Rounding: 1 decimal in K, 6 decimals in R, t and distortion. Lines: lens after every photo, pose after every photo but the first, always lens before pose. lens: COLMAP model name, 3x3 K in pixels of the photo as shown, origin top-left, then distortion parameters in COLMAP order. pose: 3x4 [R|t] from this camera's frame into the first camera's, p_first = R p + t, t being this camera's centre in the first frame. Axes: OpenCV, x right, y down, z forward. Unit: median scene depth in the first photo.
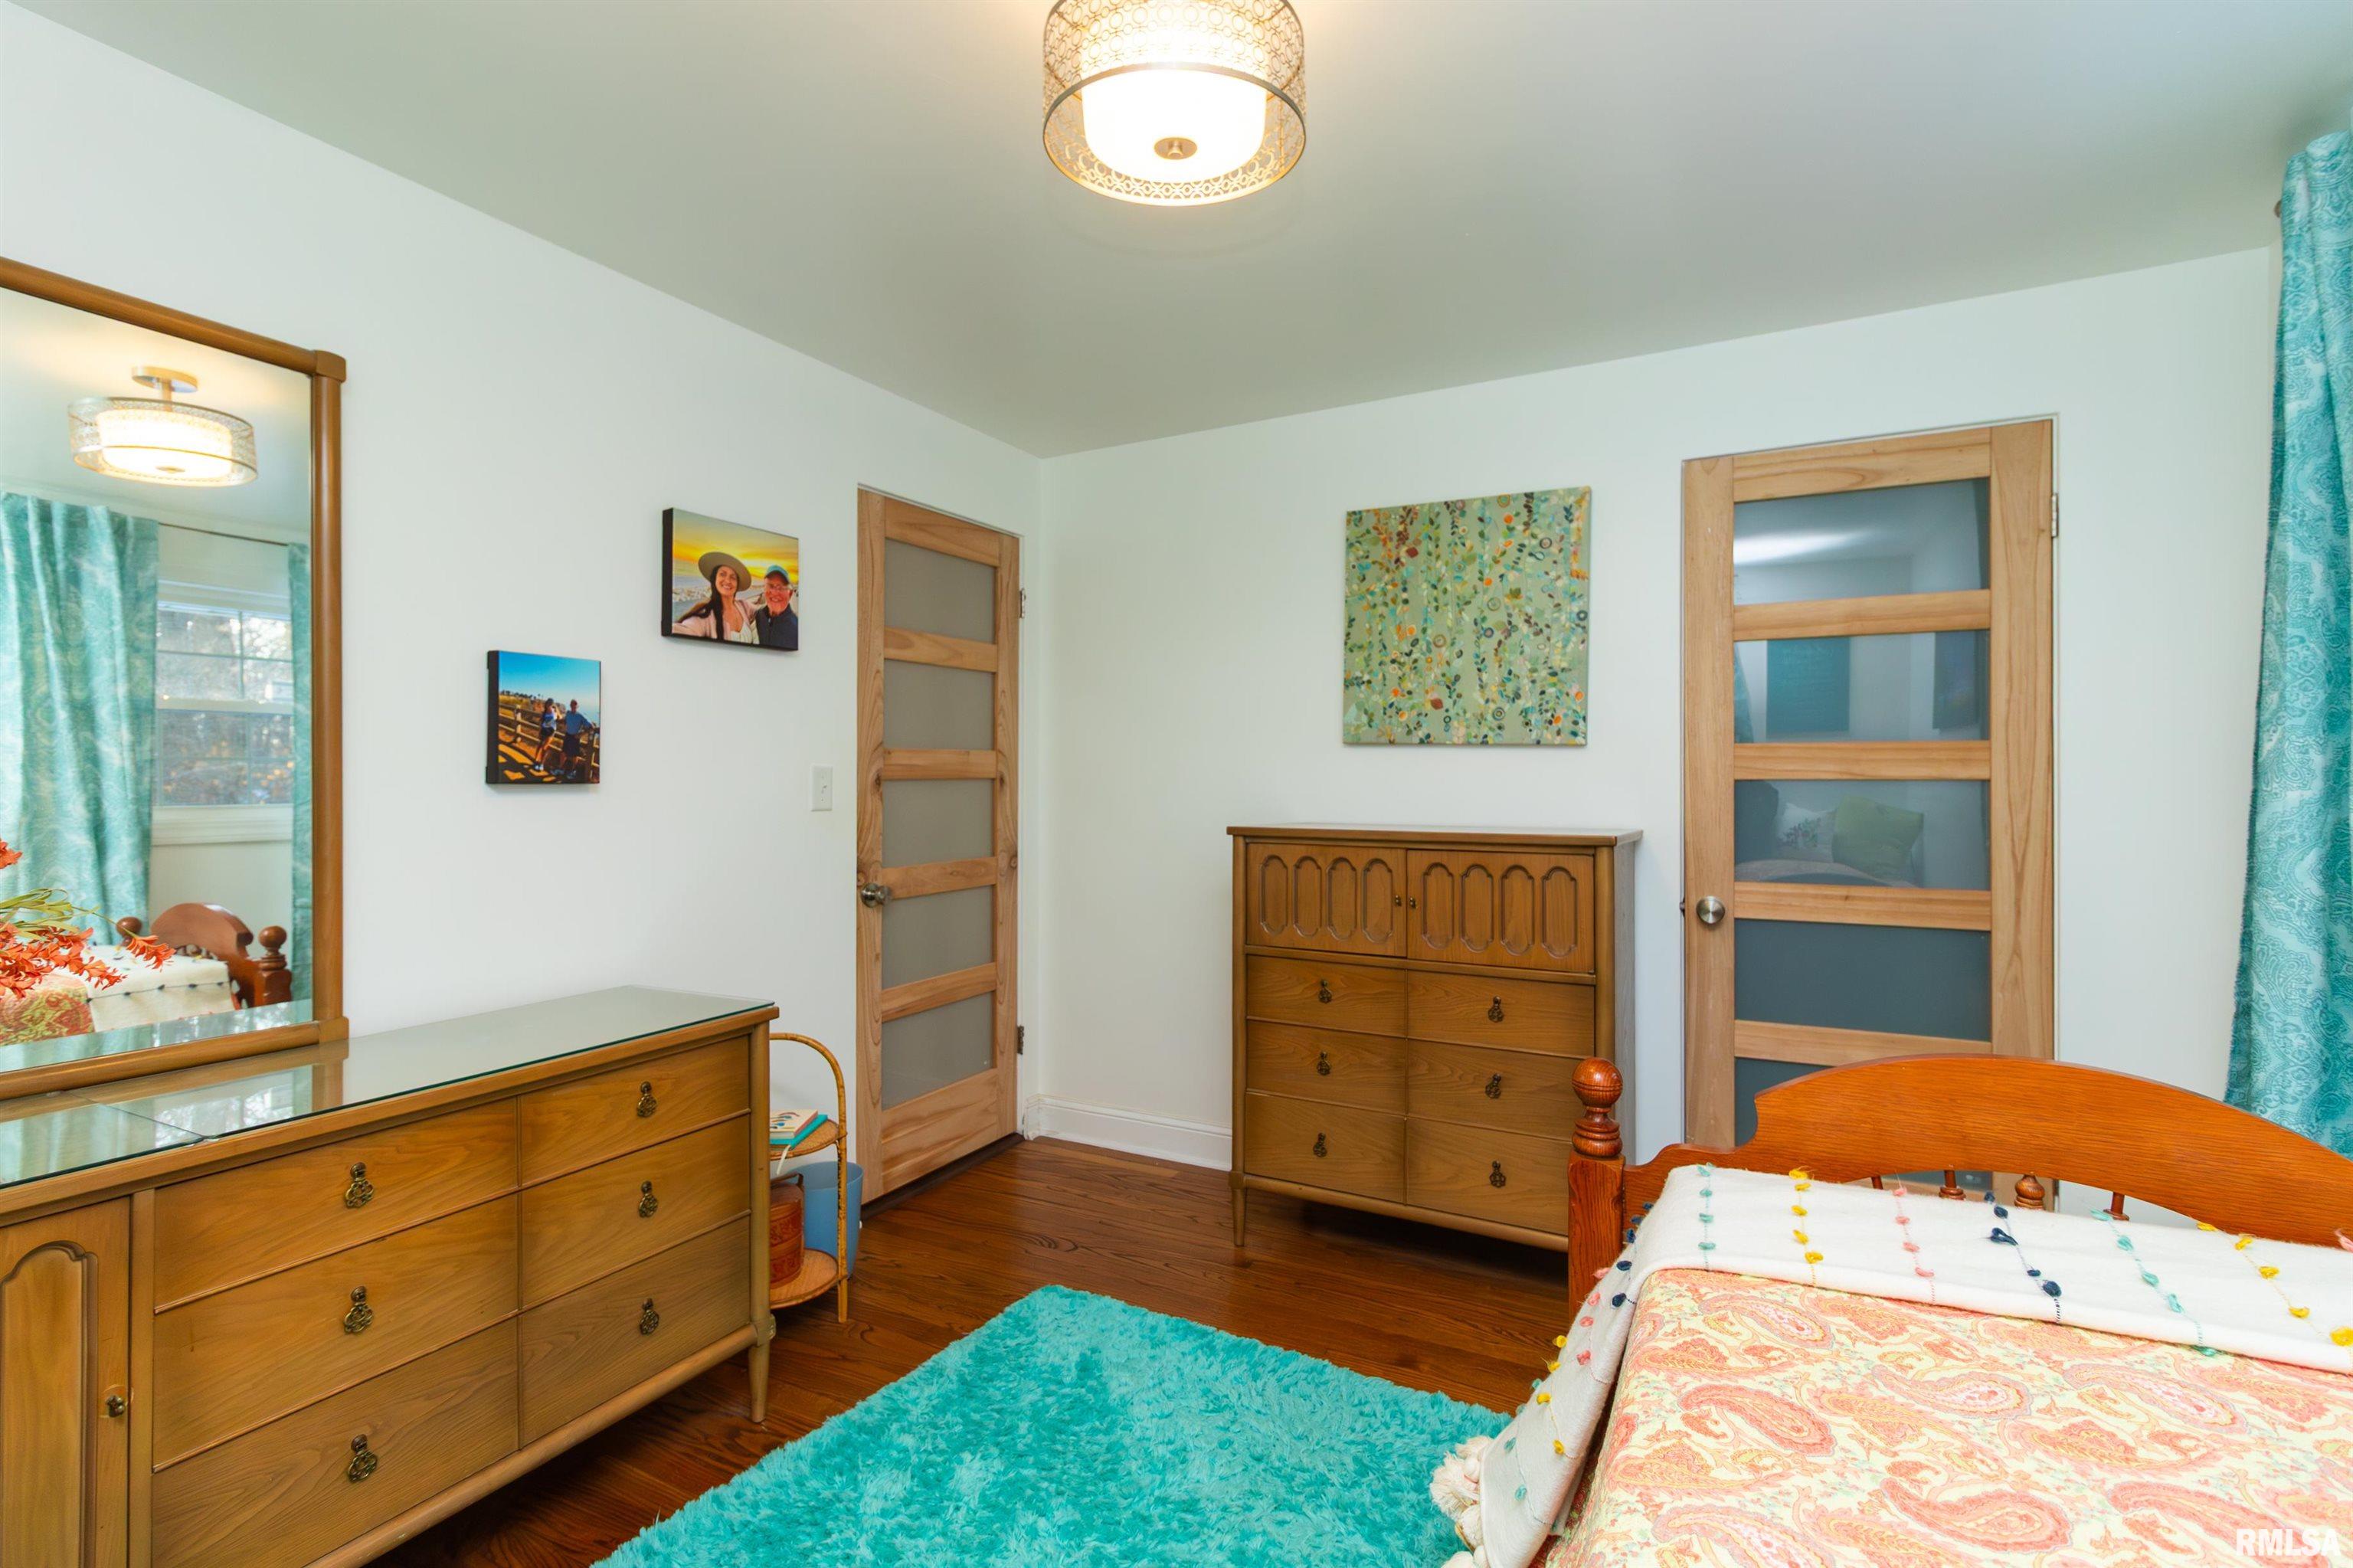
lens RADIAL K [[1060.2, 0, 1176.5], [0, 1060.2, 784.0], [0, 0, 1]] dist [-0.020743, -0.000359]
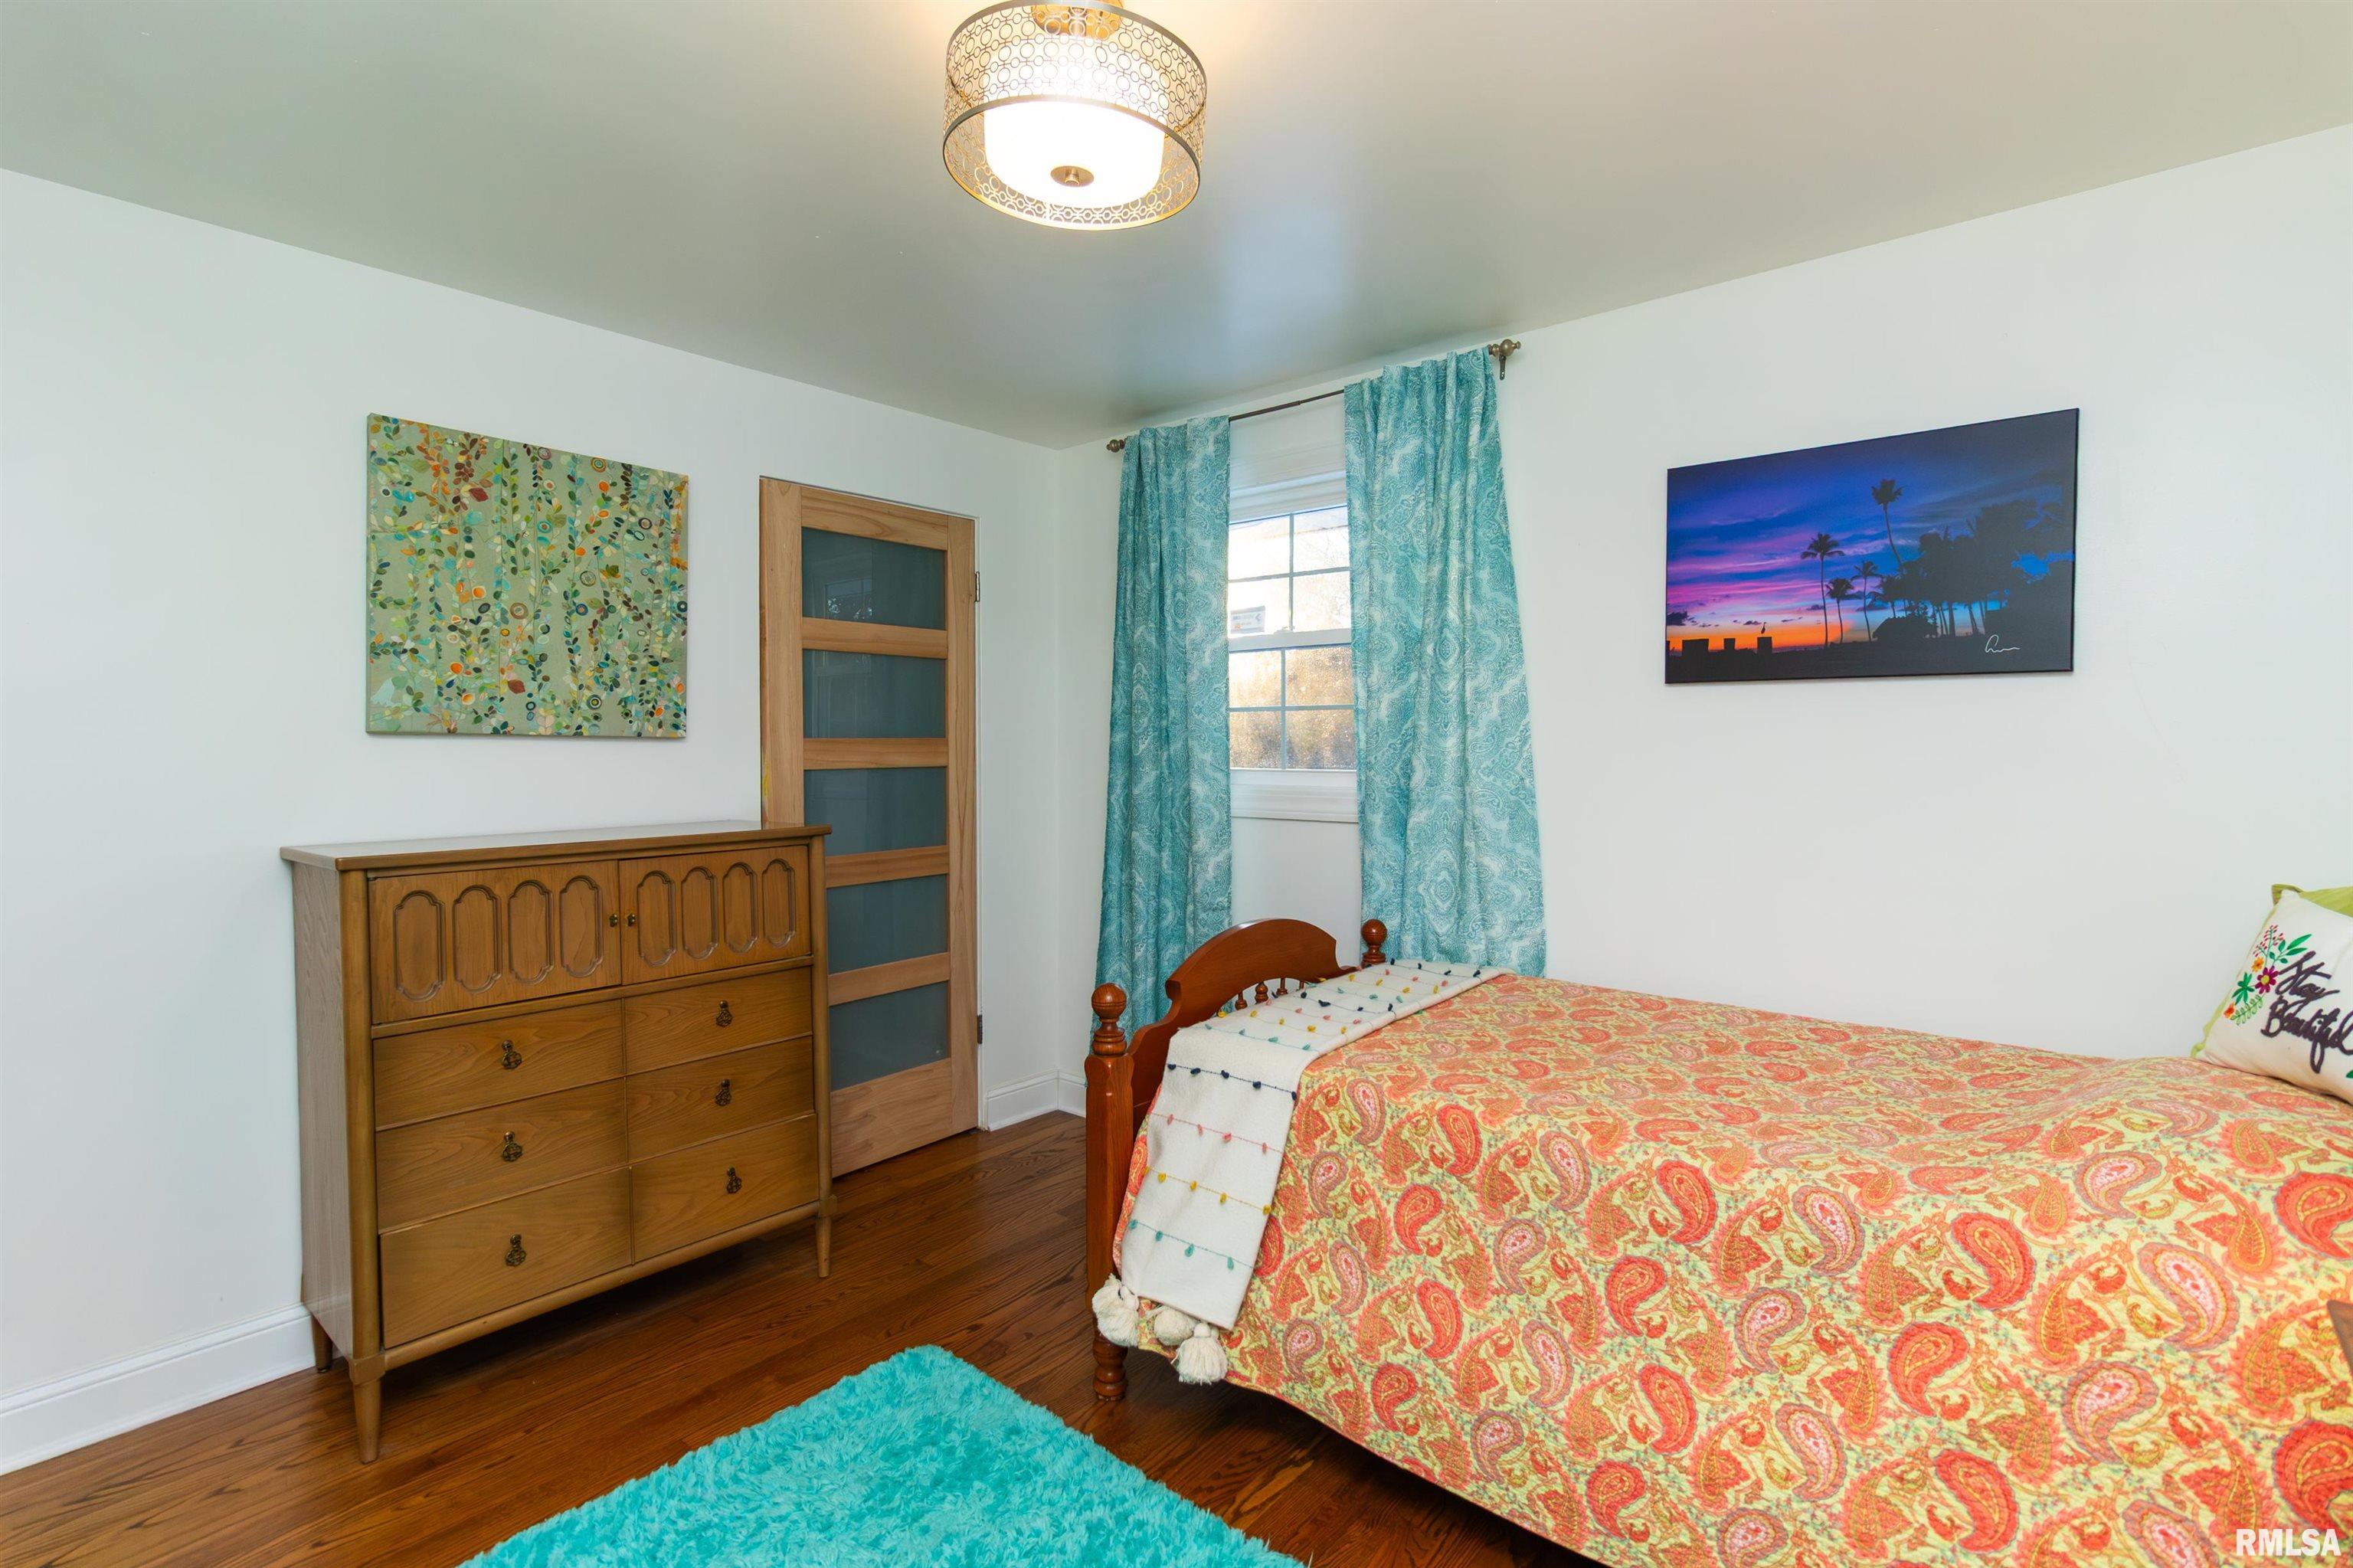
lens RADIAL K [[1086.8, 0, 1193.0], [0, 1086.8, 778.4], [0, 0, 1]] dist [-0.002253, -0.000521]
pose [[0.206166, -0.032700, 0.977971, -0.496366], [0.013720, 0.999440, 0.030526, -0.023225], [-0.978421, 0.007124, 0.206499, 0.318396]]
